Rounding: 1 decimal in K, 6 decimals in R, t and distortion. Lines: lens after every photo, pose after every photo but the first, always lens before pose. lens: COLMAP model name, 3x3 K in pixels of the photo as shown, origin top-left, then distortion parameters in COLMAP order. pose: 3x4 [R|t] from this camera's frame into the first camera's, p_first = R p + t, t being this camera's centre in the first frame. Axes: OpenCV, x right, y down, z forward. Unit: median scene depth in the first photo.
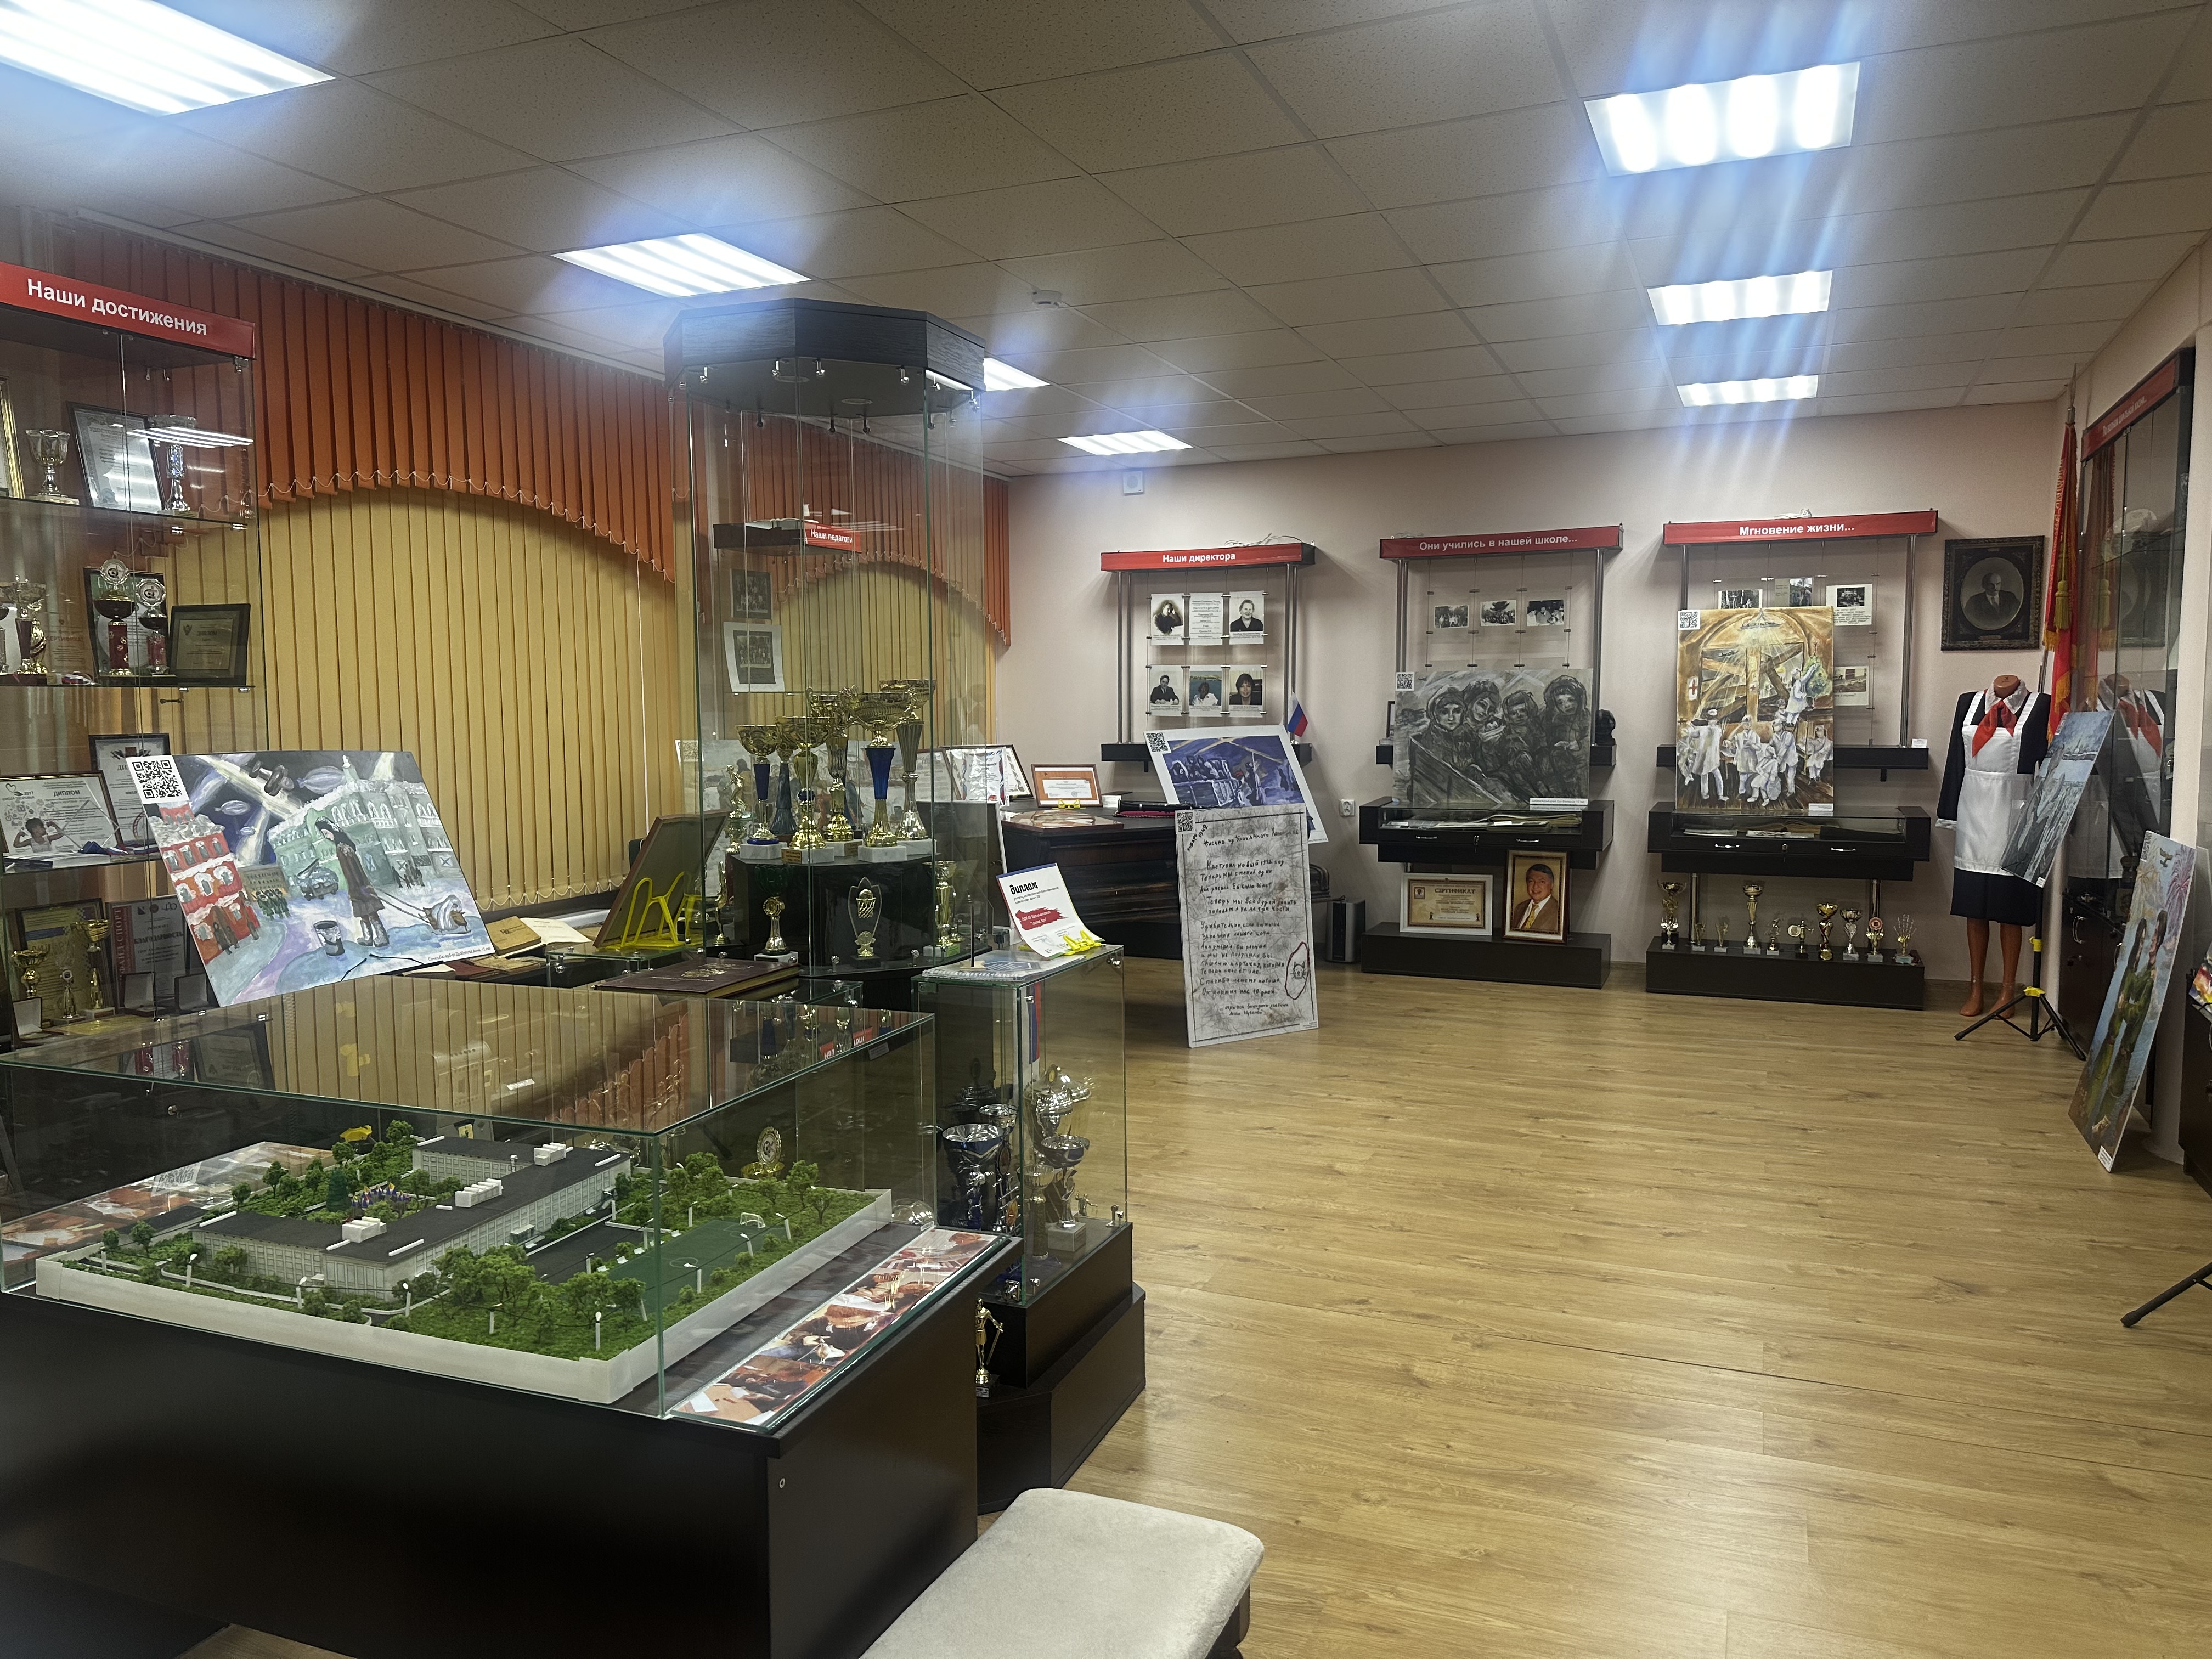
lens RADIAL K [[1570.9, 0, 1106.4], [0, 1570.9, 821.0], [0, 0, 1]] dist [0.033367, -0.040683]
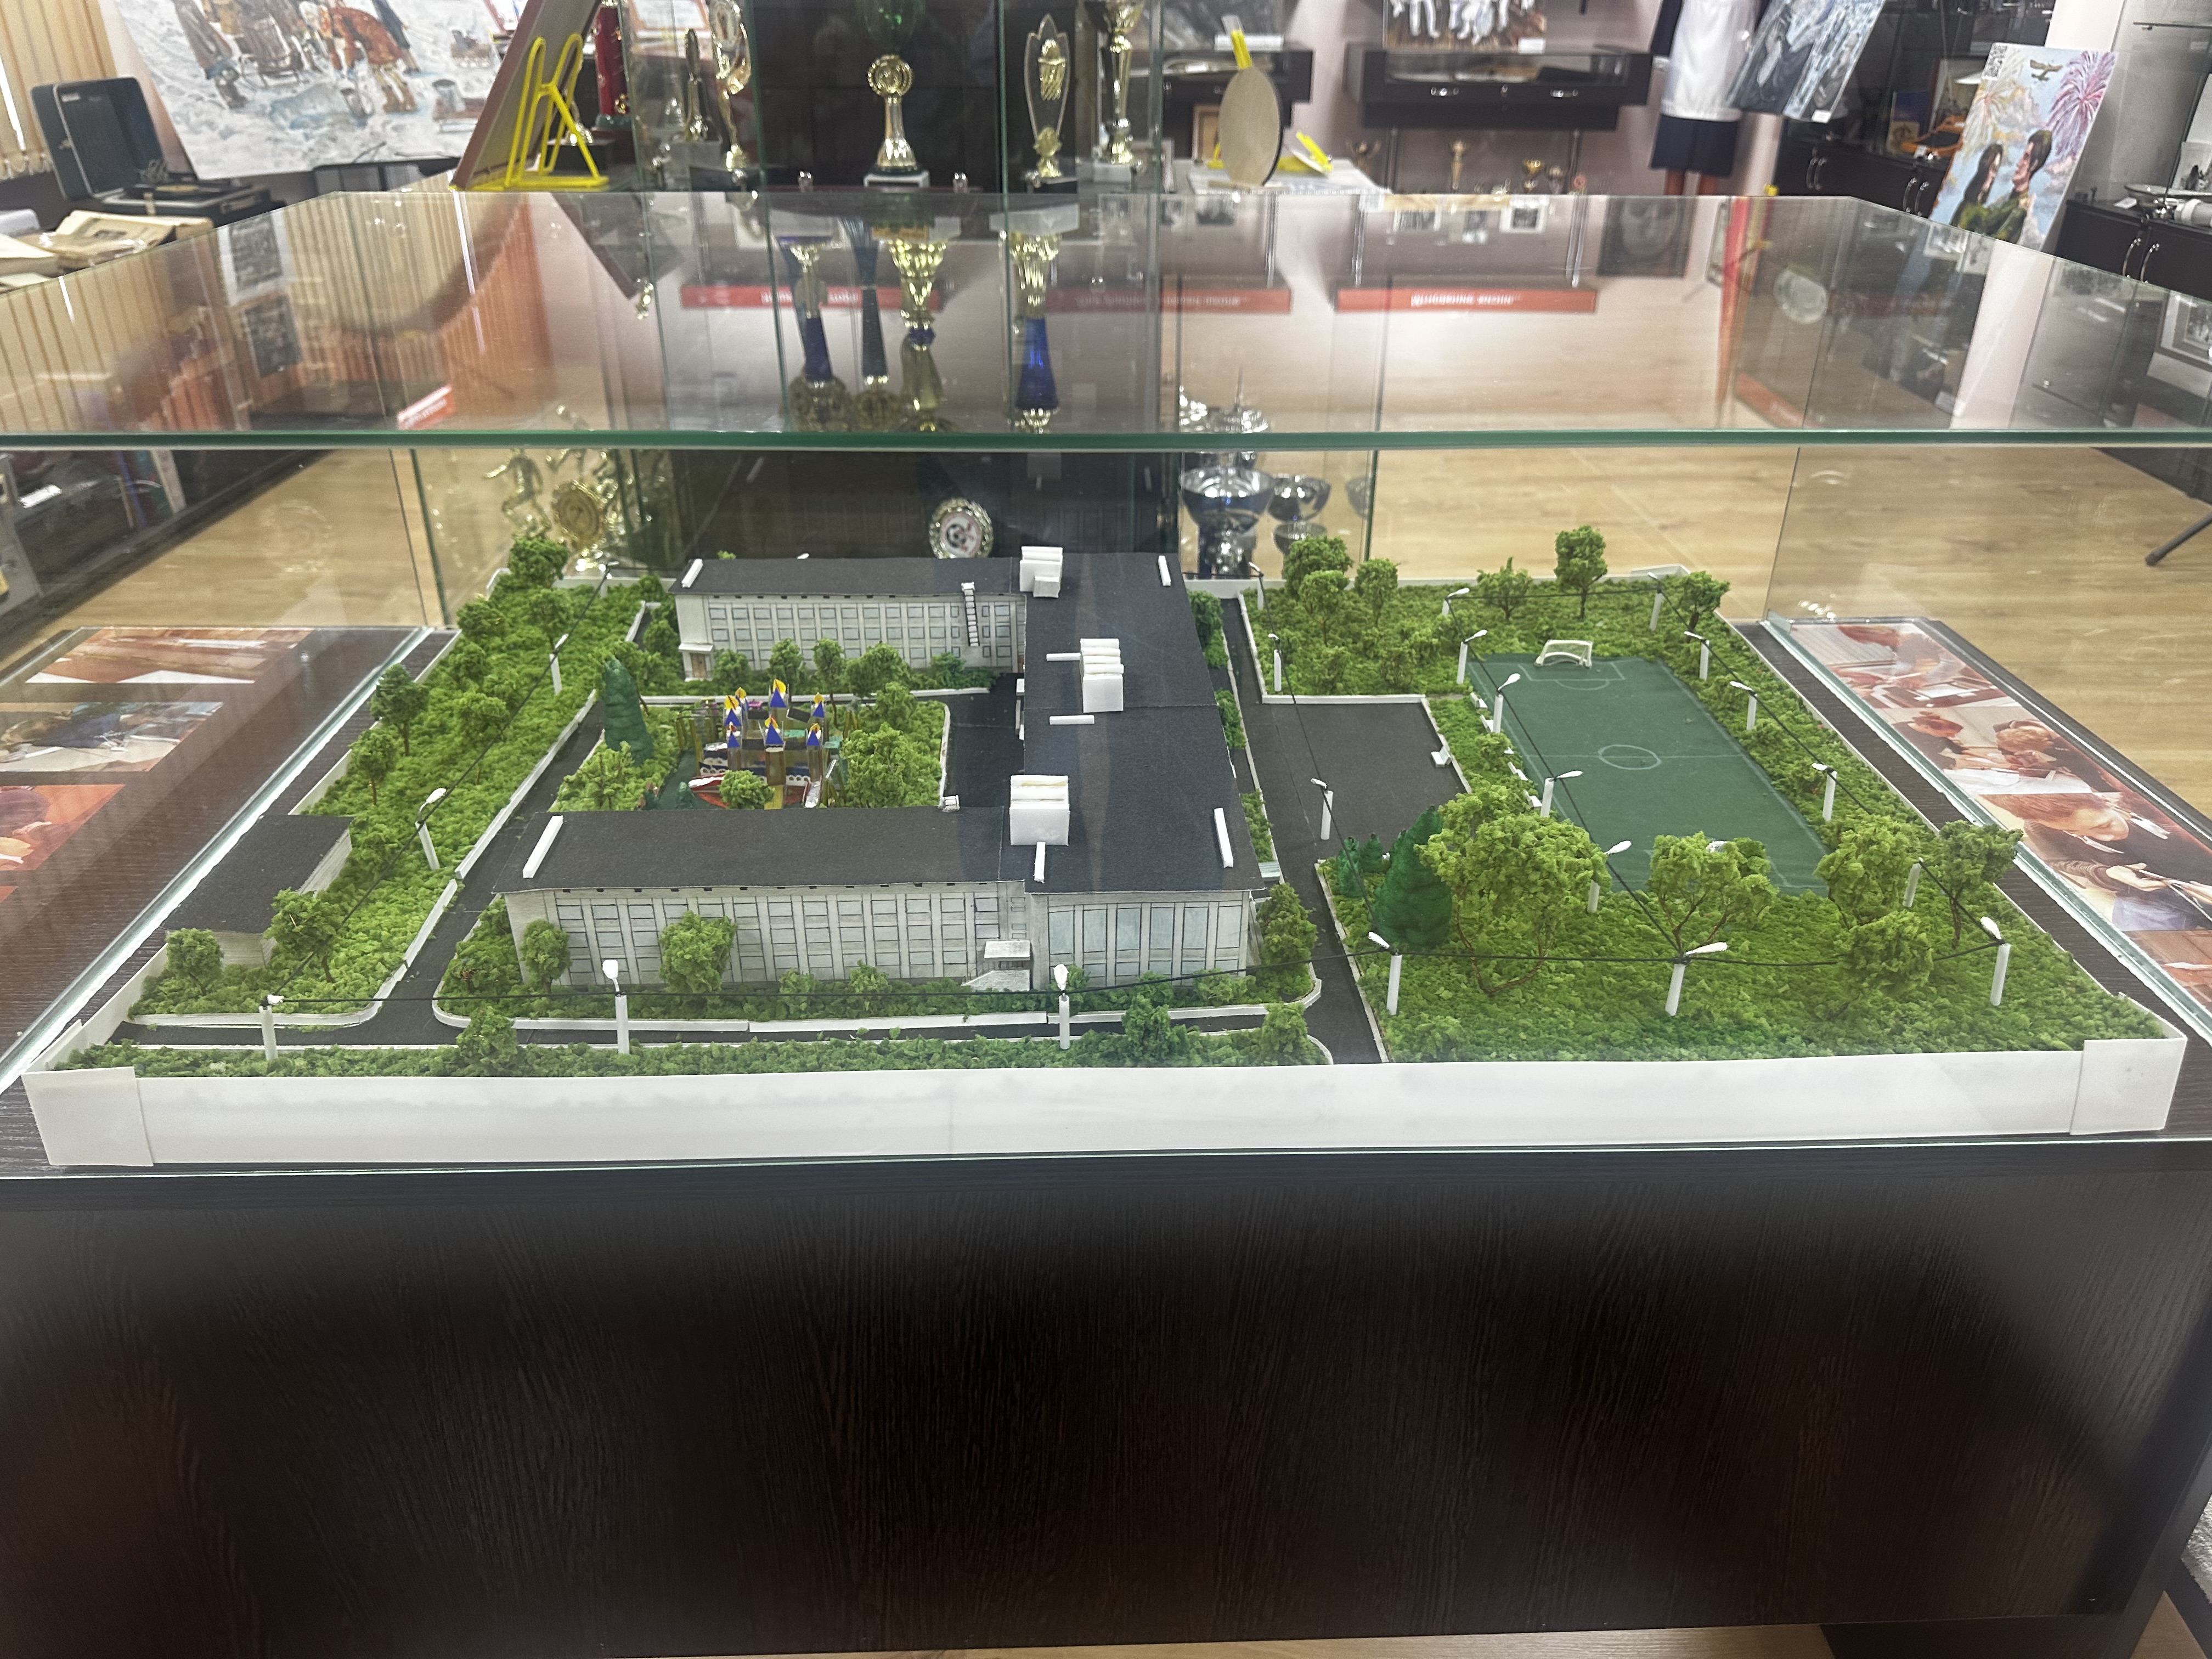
lens RADIAL K [[1570.9, 0, 1106.4], [0, 1570.9, 821.0], [0, 0, 1]] dist [0.033367, -0.040683]
pose [[0.917620, -0.172825, 0.357918, -0.307228], [0.015742, 0.915612, 0.401755, 0.058155], [-0.397147, -0.363024, 0.842904, 0.354803]]
